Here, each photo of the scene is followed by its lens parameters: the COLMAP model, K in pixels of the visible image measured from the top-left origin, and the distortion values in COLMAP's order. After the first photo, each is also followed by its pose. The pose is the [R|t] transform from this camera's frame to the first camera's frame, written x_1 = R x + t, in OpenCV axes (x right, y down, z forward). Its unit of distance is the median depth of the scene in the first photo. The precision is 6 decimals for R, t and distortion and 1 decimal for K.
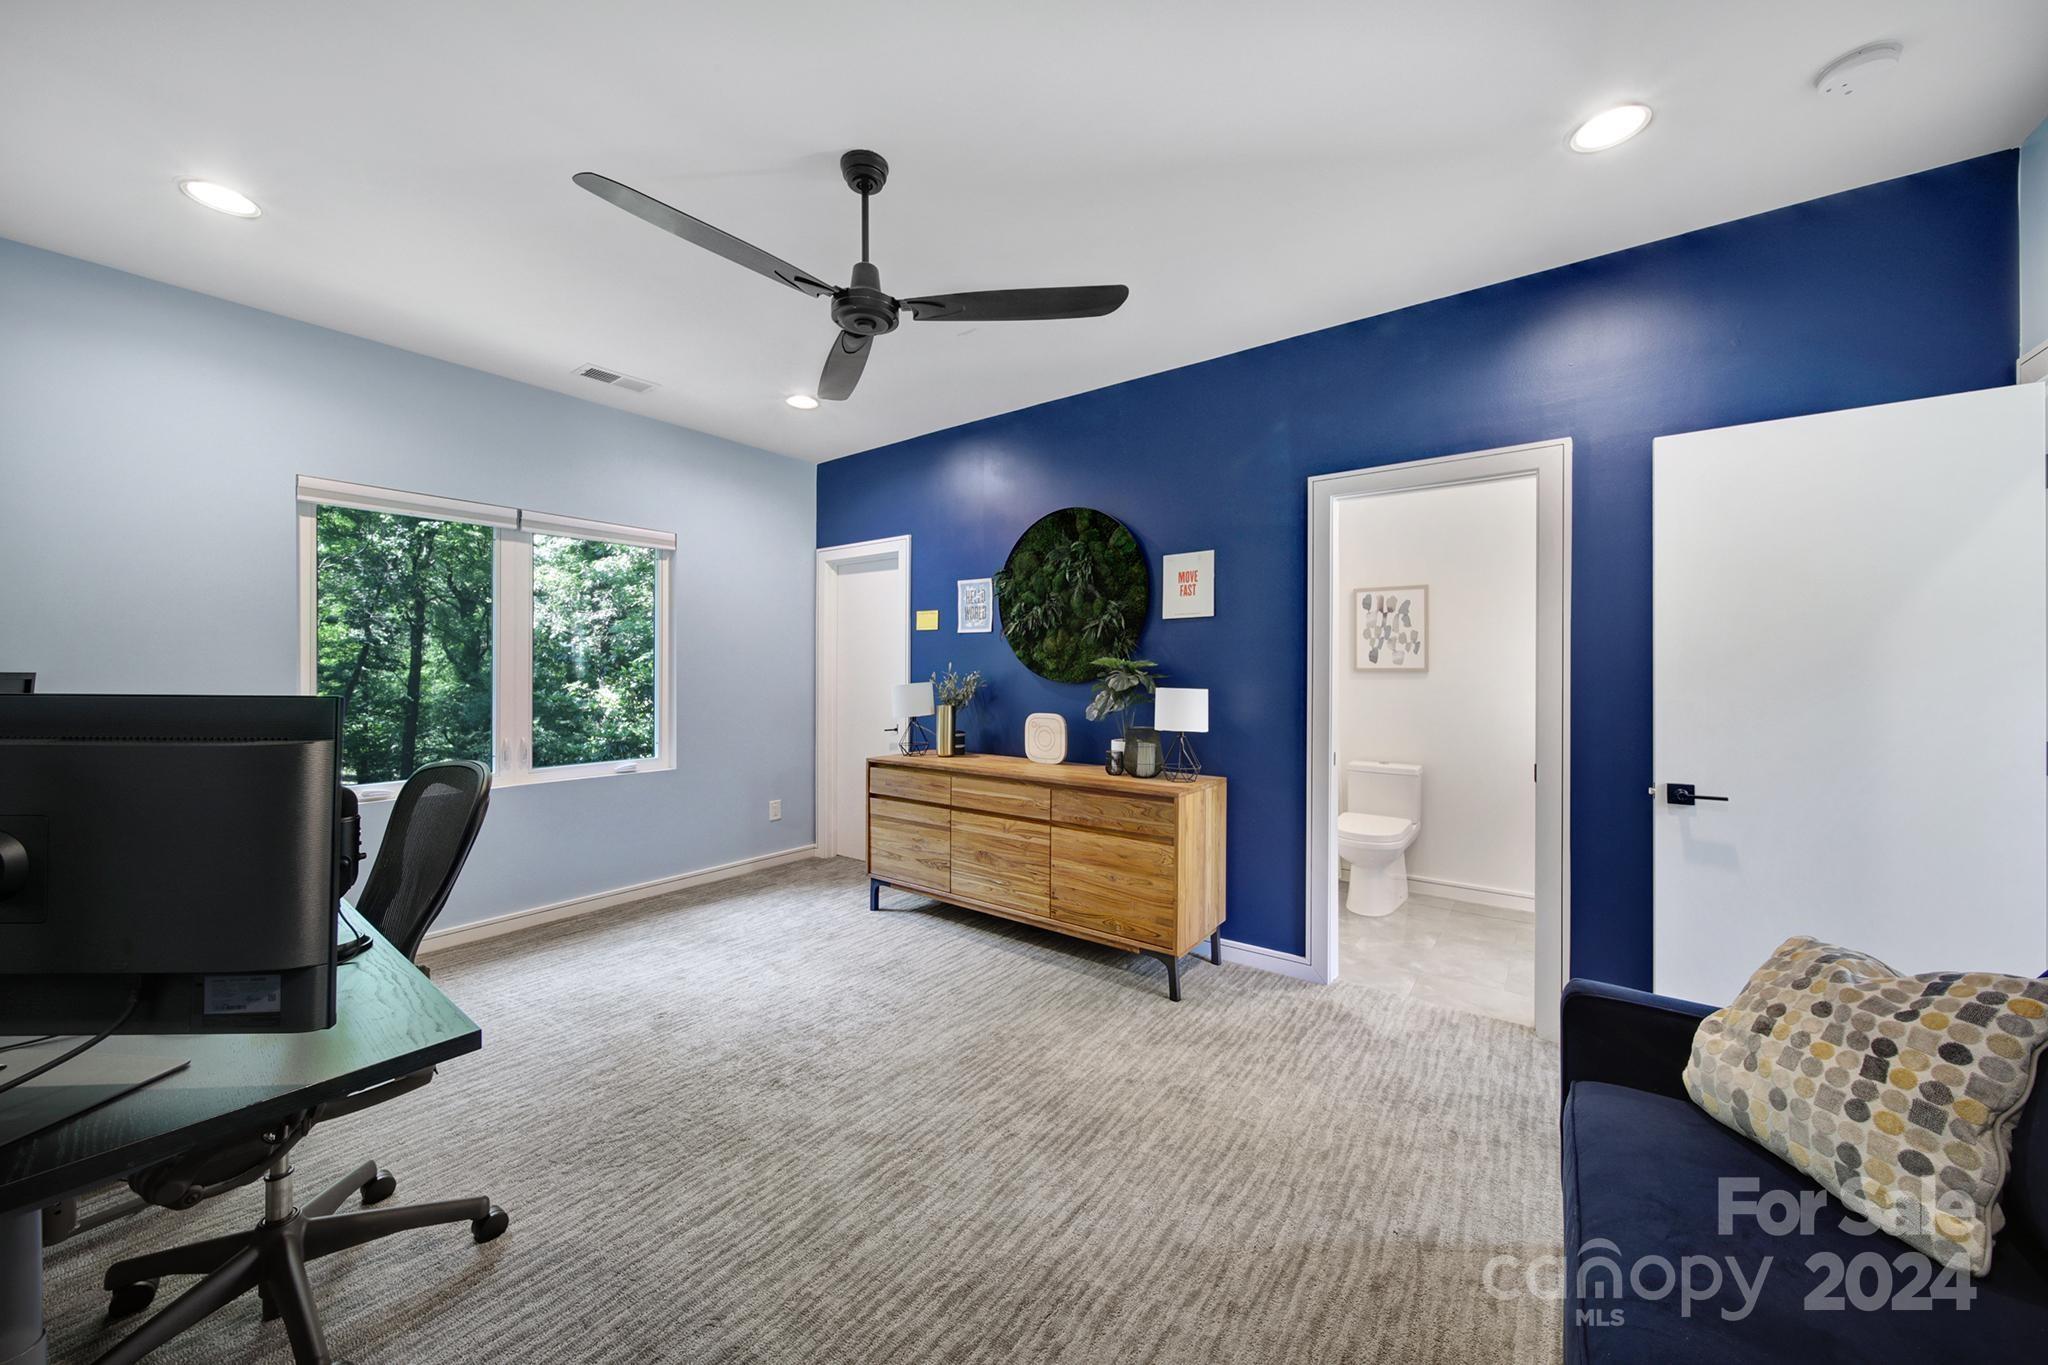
lens RADIAL K [[721.3, 0, 1021.0], [0, 721.3, 677.8], [0, 0, 1]] dist [0.000061, -0.000983]
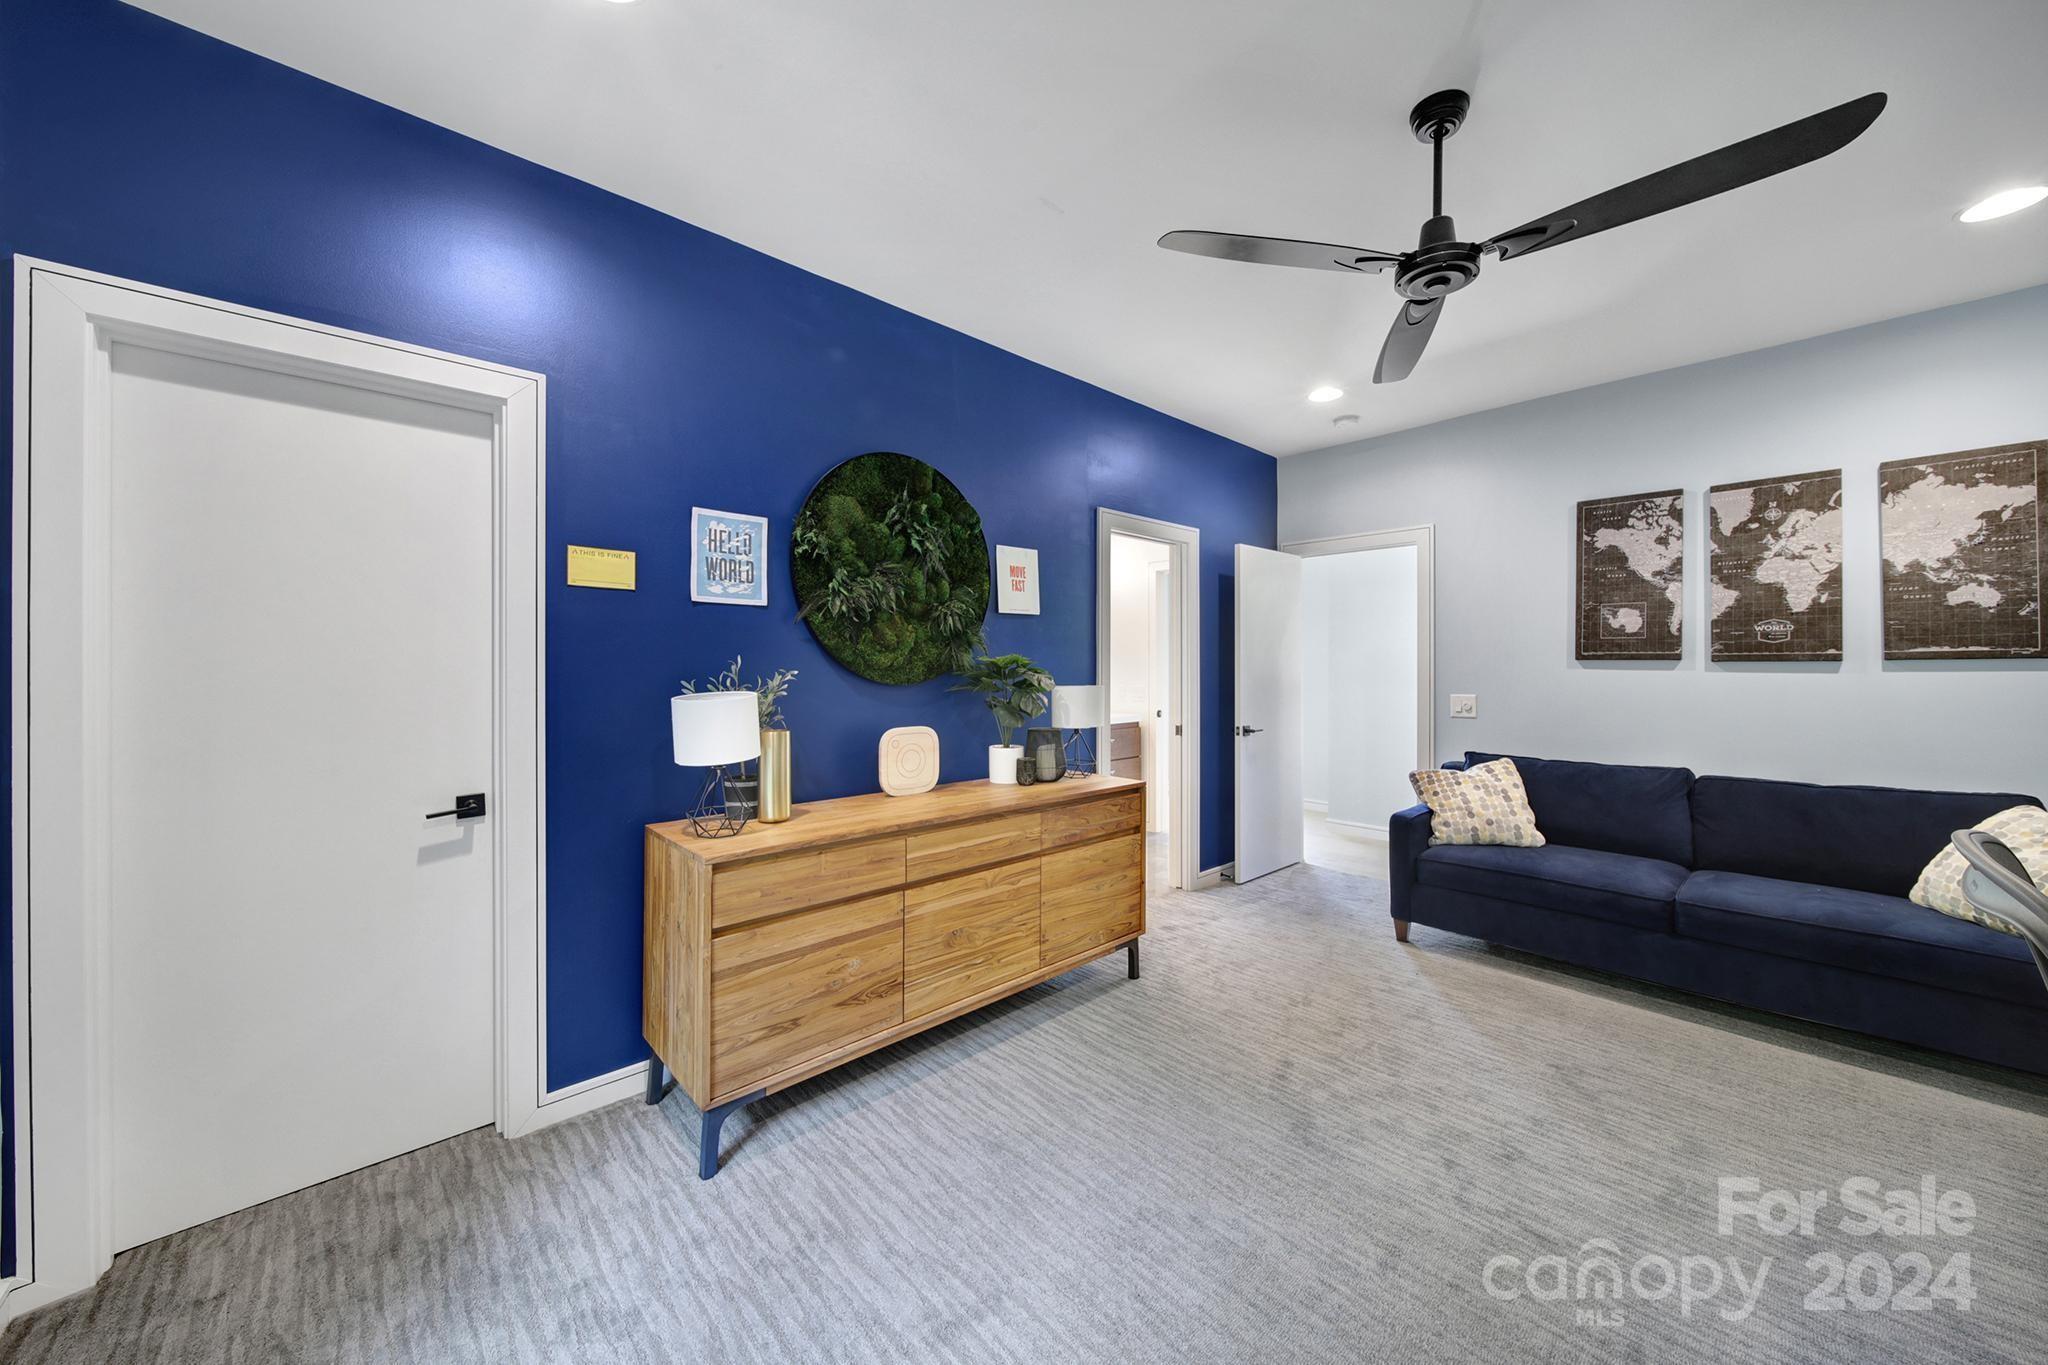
lens RADIAL K [[721.3, 0, 1019.6], [0, 721.3, 663.6], [0, 0, 1]] dist [0.000061, -0.000983]
pose [[0.187196, -0.001406, 0.982322, -0.701955], [0.007786, 0.999970, -0.000052, -0.014948], [-0.982292, 0.007658, 0.187201, 0.784081]]
